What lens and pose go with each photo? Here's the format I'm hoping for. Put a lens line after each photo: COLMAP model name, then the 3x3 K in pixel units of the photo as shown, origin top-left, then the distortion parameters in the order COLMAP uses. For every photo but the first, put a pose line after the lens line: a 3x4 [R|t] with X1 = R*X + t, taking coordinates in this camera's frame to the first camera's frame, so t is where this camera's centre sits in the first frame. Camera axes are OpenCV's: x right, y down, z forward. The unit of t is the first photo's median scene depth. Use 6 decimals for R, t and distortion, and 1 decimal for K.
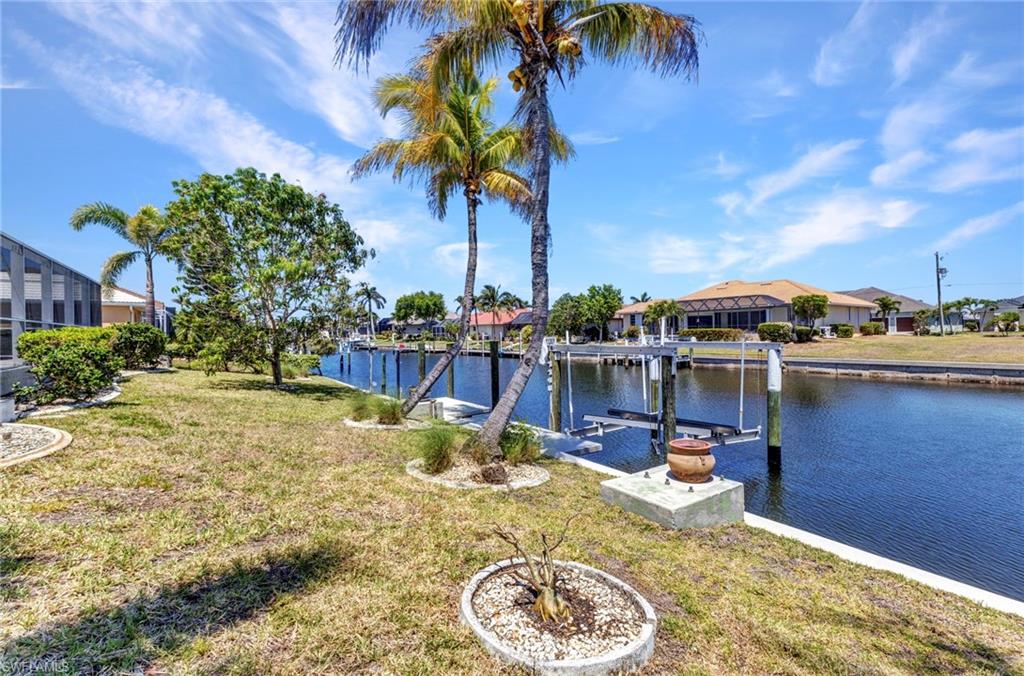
lens RADIAL K [[440.5, 0, 512.0], [0, 440.5, 338.0], [0, 0, 1]] dist [0.002105, 0.000050]
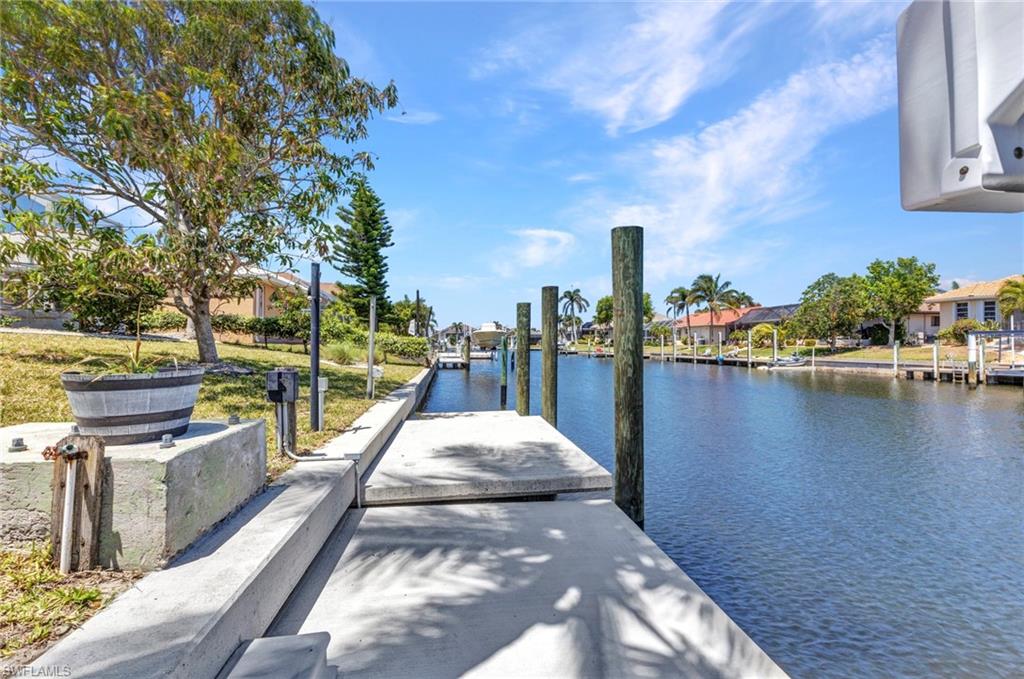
lens RADIAL K [[439.6, 0, 512.0], [0, 439.6, 339.5], [0, 0, 1]] dist [0.002308, -0.000447]
pose [[0.888754, 0.014069, -0.458168, 0.002870], [-0.023199, 0.999629, -0.014306, 0.019760], [0.457797, 0.023343, 0.888750, 0.174196]]
